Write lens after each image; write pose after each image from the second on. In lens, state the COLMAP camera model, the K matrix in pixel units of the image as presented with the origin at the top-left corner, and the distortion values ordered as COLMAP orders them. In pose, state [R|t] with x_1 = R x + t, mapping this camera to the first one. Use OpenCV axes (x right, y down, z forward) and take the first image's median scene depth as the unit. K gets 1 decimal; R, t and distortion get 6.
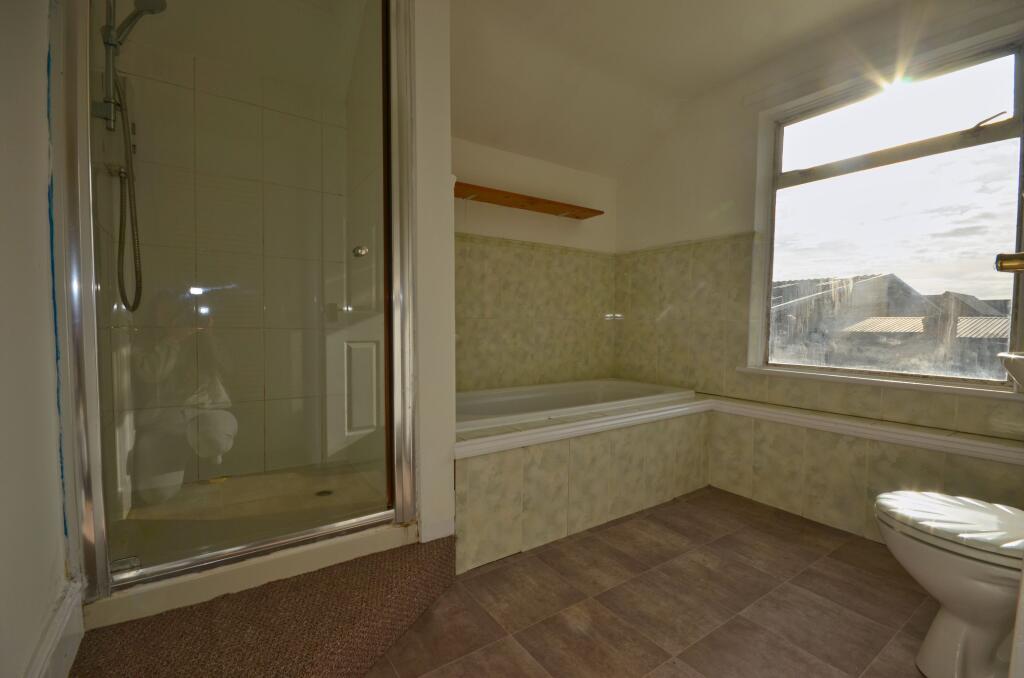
lens RADIAL K [[445.0, 0, 520.7], [0, 445.0, 348.7], [0, 0, 1]] dist [0.008866, -0.013300]
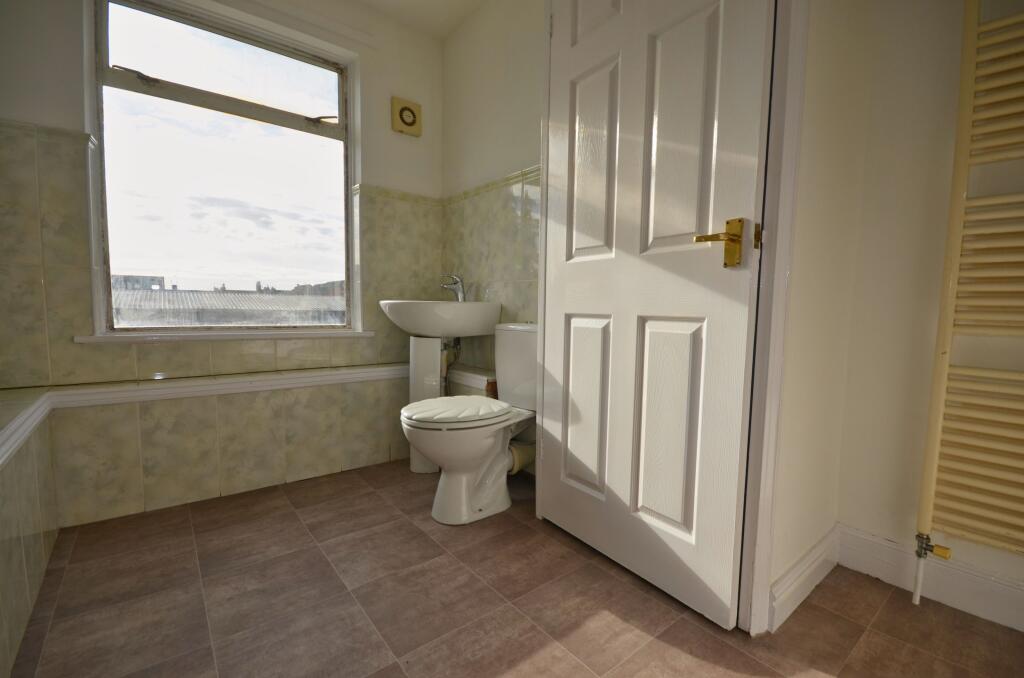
lens RADIAL K [[445.0, 0, 520.7], [0, 445.0, 348.7], [0, 0, 1]] dist [0.008866, -0.013300]
pose [[-0.067723, -0.102388, 0.992437, -0.267613], [0.042195, 0.993536, 0.105381, 0.021853], [-0.996812, 0.049012, -0.062965, 0.486864]]
